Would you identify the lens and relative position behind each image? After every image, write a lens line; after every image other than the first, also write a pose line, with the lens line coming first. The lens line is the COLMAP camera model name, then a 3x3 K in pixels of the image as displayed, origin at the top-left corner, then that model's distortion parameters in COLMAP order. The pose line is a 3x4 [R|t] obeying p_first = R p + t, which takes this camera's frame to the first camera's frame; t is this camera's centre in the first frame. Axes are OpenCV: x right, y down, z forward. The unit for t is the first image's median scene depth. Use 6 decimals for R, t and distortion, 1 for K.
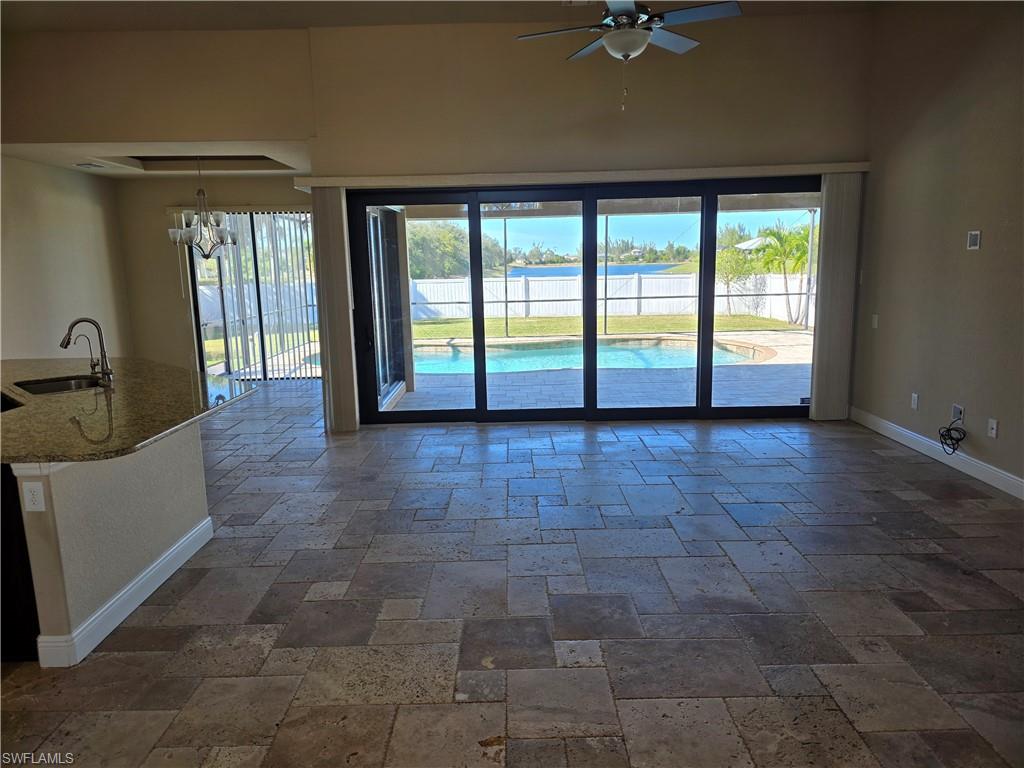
lens RADIAL K [[684.9, 0, 514.9], [0, 684.9, 377.2], [0, 0, 1]] dist [0.053816, -0.057003]
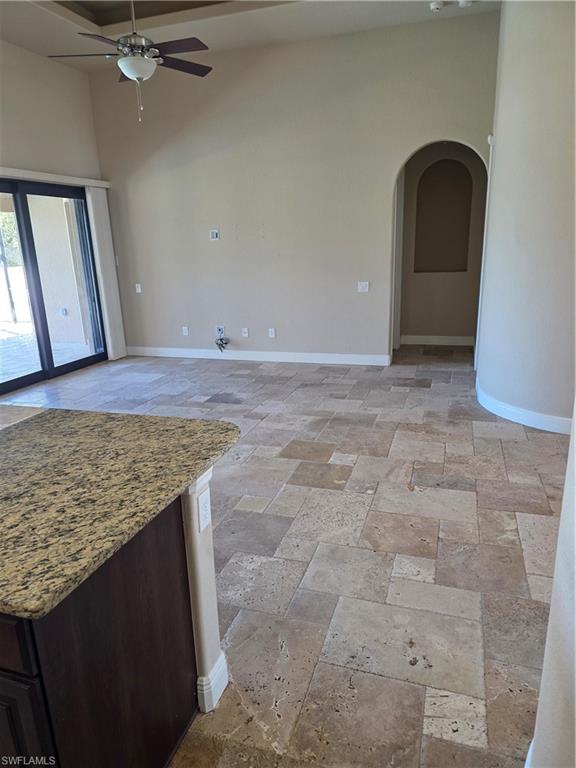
lens RADIAL K [[513.7, 0, 292.4], [0, 513.7, 386.1], [0, 0, 1]] dist [0.053816, -0.057003]
pose [[0.319254, -0.245785, 0.915241, -1.038794], [0.189557, 0.962826, 0.192442, -0.054610], [-0.928518, 0.112052, 0.353976, 0.594294]]
